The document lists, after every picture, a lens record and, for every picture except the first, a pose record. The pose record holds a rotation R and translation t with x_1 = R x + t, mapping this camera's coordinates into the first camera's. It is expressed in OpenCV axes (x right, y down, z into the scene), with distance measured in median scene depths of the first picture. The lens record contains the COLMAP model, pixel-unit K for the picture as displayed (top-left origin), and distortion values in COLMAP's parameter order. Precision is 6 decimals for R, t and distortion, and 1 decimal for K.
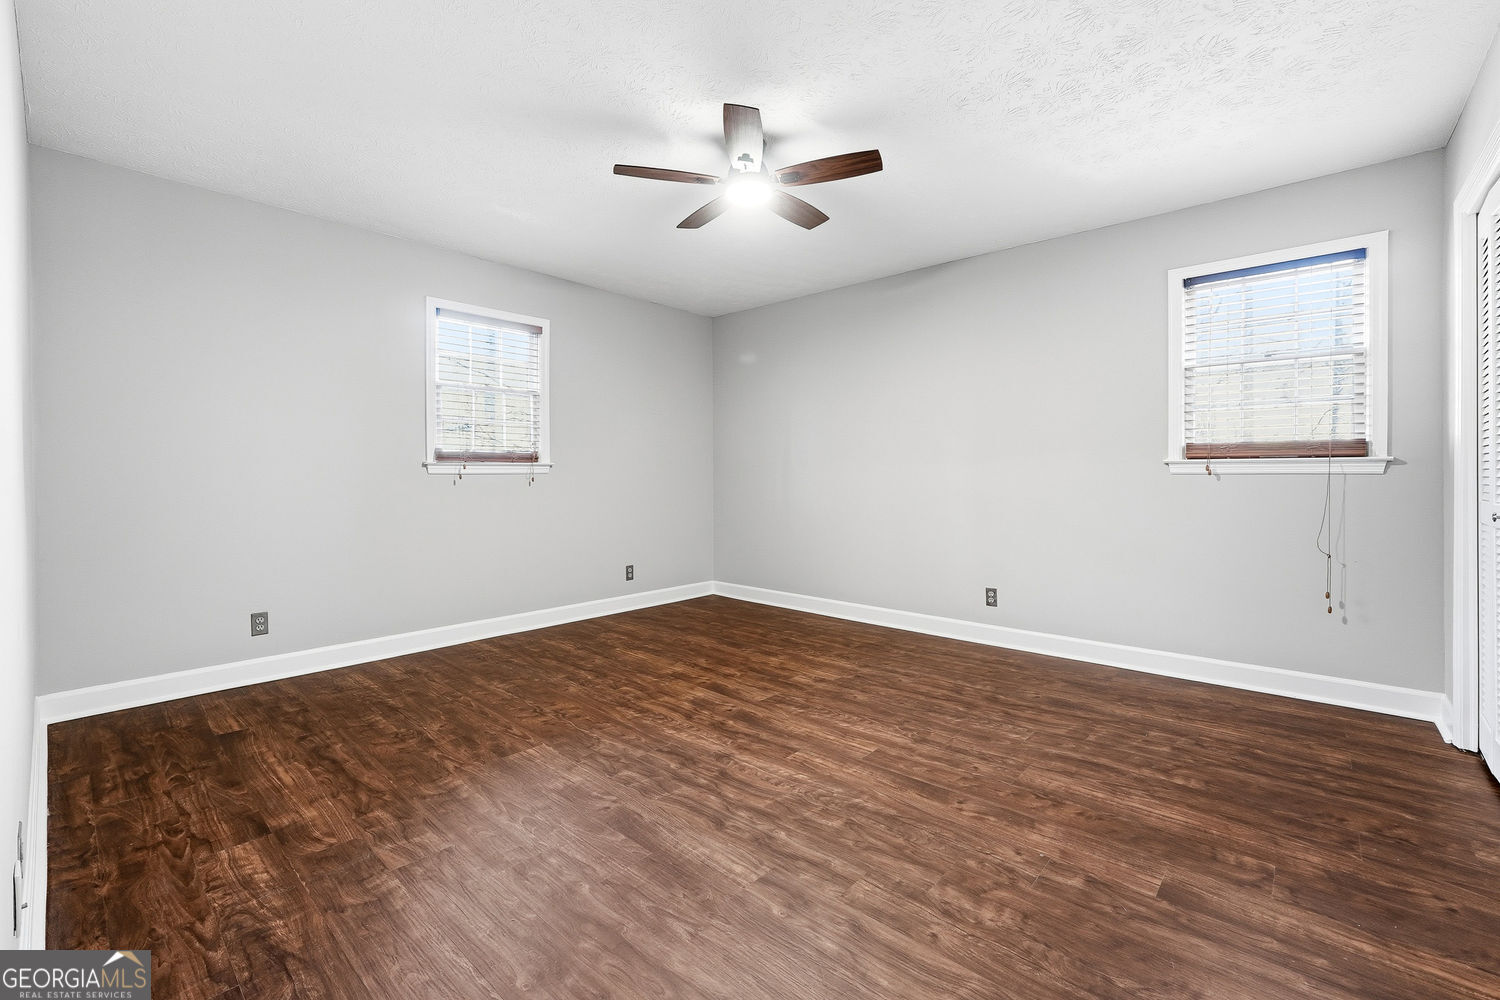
lens RADIAL K [[632.4, 0, 752.5], [0, 632.4, 484.4], [0, 0, 1]] dist [-0.019560, 0.005430]
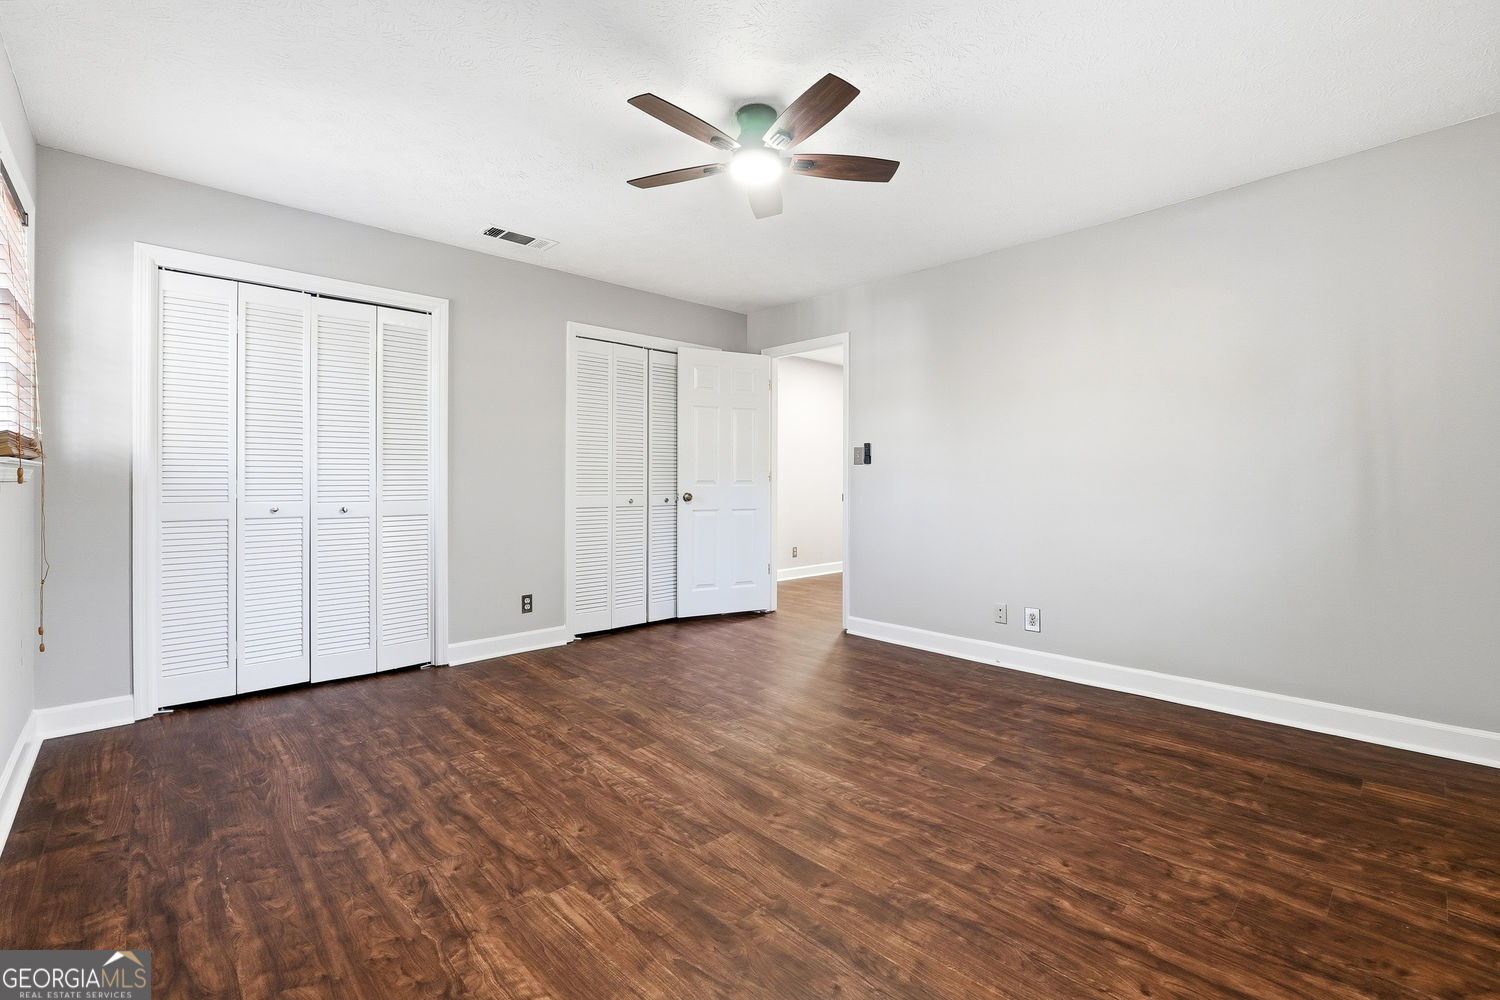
lens RADIAL K [[632.4, 0, 752.5], [0, 632.4, 484.4], [0, 0, 1]] dist [-0.019560, 0.005430]
pose [[-0.996727, -0.000421, 0.080835, -0.070387], [0.001394, 0.999748, 0.022402, -0.031102], [-0.080824, 0.022441, -0.996476, 1.815641]]
